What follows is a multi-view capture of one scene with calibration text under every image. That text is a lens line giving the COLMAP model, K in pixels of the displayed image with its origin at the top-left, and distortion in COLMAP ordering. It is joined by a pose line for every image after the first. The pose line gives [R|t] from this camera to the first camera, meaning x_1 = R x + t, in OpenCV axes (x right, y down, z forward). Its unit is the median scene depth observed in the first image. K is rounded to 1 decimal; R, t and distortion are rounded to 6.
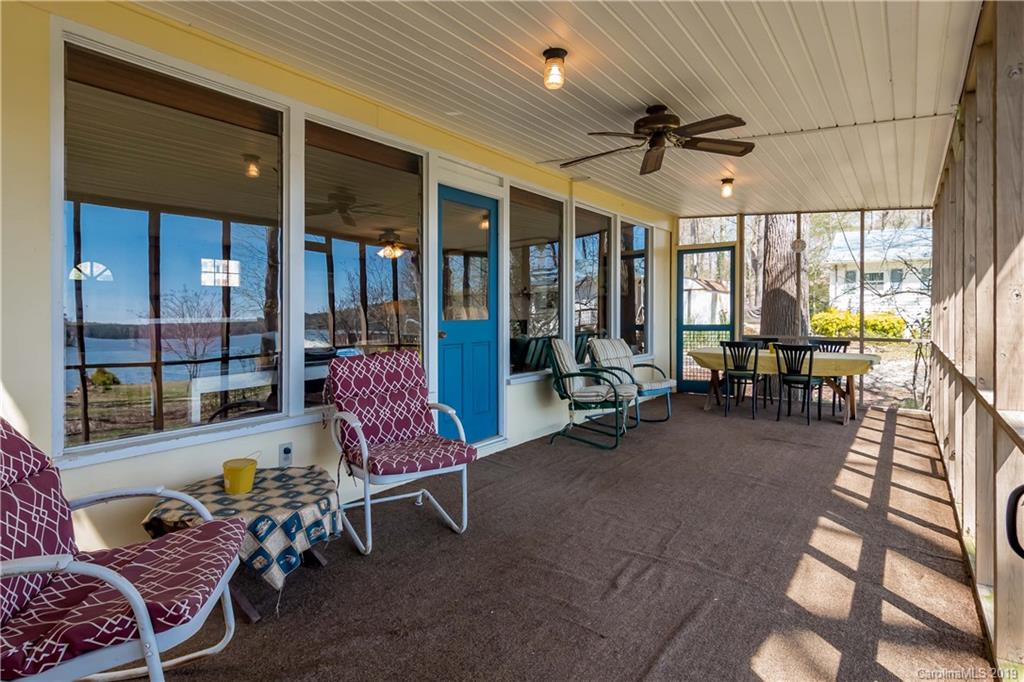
lens RADIAL K [[522.7, 0, 483.5], [0, 522.7, 319.1], [0, 0, 1]] dist [0.000233, 0.000237]
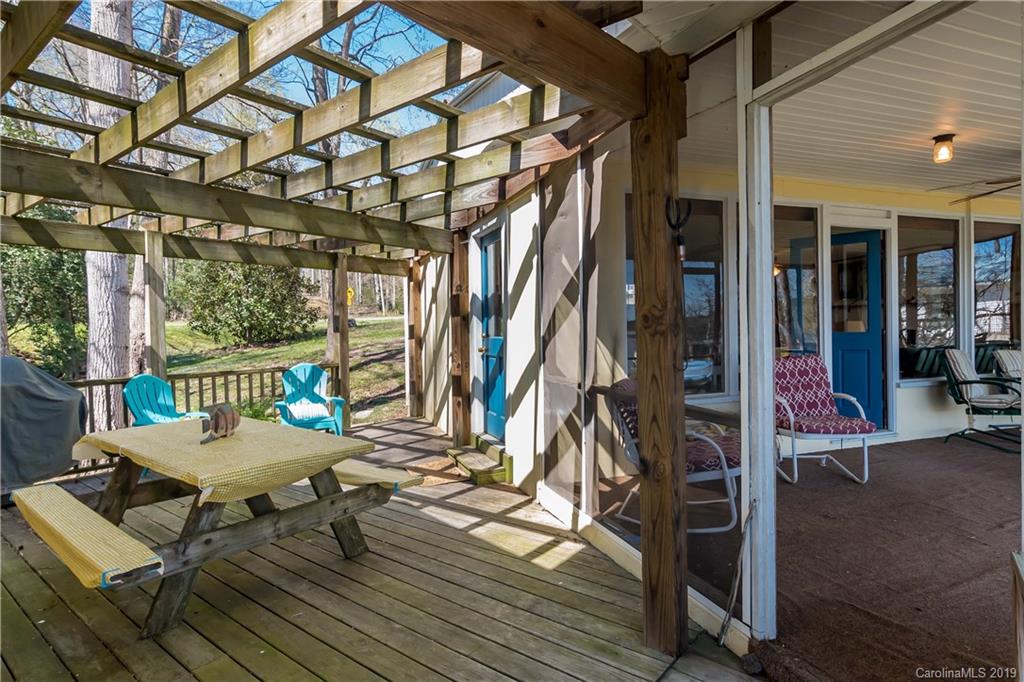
lens RADIAL K [[532.3, 0, 511.8], [0, 532.3, 323.2], [0, 0, 1]] dist [-0.000350, 0.001907]
pose [[0.846561, -0.007513, -0.532239, -0.046908], [0.005841, 0.999971, -0.004826, -0.016589], [0.532260, 0.000976, 0.846581, -0.450248]]
